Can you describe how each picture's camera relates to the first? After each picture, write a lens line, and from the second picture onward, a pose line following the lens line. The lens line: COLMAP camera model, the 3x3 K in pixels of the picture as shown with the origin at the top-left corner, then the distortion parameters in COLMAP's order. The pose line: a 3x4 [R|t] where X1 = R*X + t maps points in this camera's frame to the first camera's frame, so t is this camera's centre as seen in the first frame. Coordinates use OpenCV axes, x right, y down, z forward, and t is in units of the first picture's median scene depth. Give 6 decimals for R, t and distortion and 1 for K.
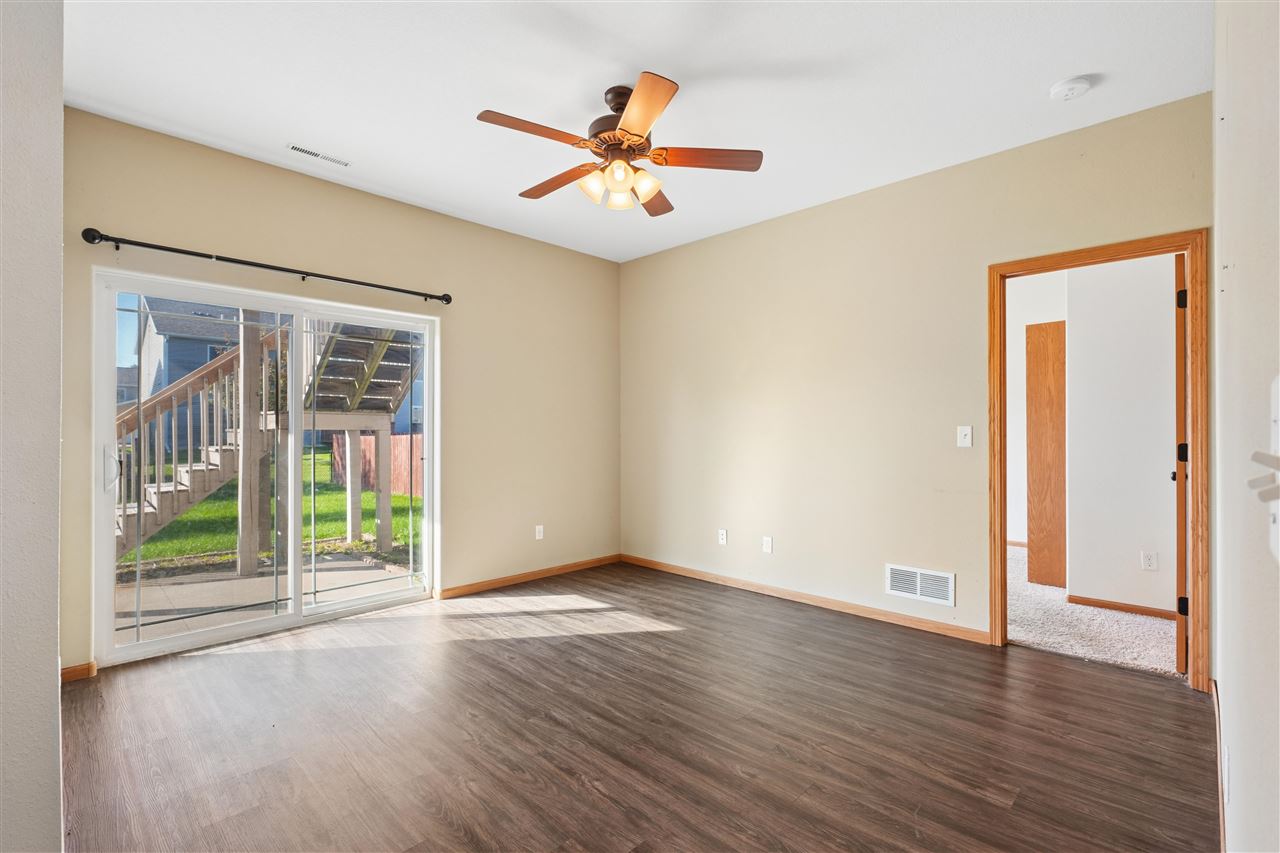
lens RADIAL K [[576.6, 0, 640.0], [0, 576.6, 426.5], [0, 0, 1]] dist [-0.000195, -0.000038]
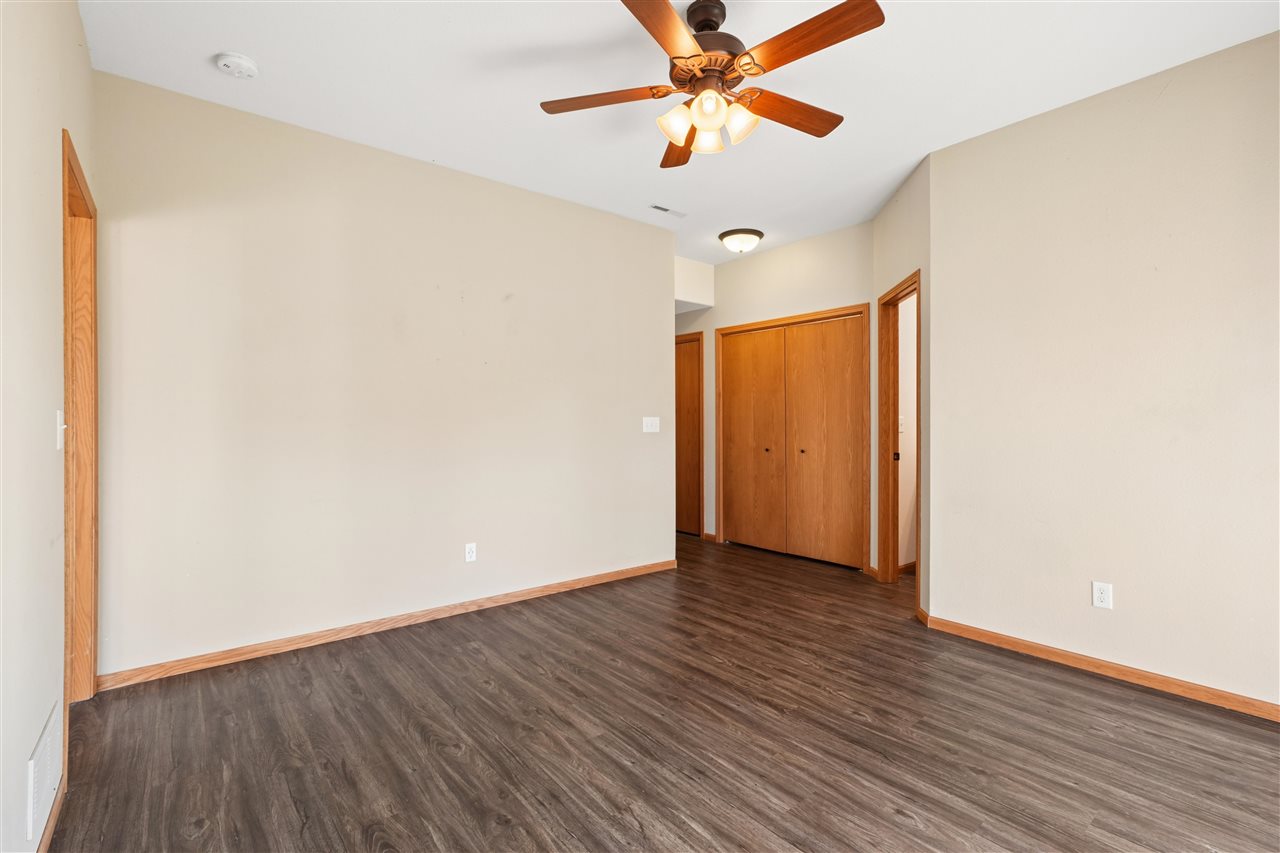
lens RADIAL K [[576.6, 0, 640.0], [0, 576.6, 426.5], [0, 0, 1]] dist [-0.000195, -0.000038]
pose [[-0.992896, 0.000490, 0.118987, -0.039228], [-0.000242, 0.999981, -0.006137, 0.022932], [-0.118987, -0.006123, -0.992877, 2.072757]]
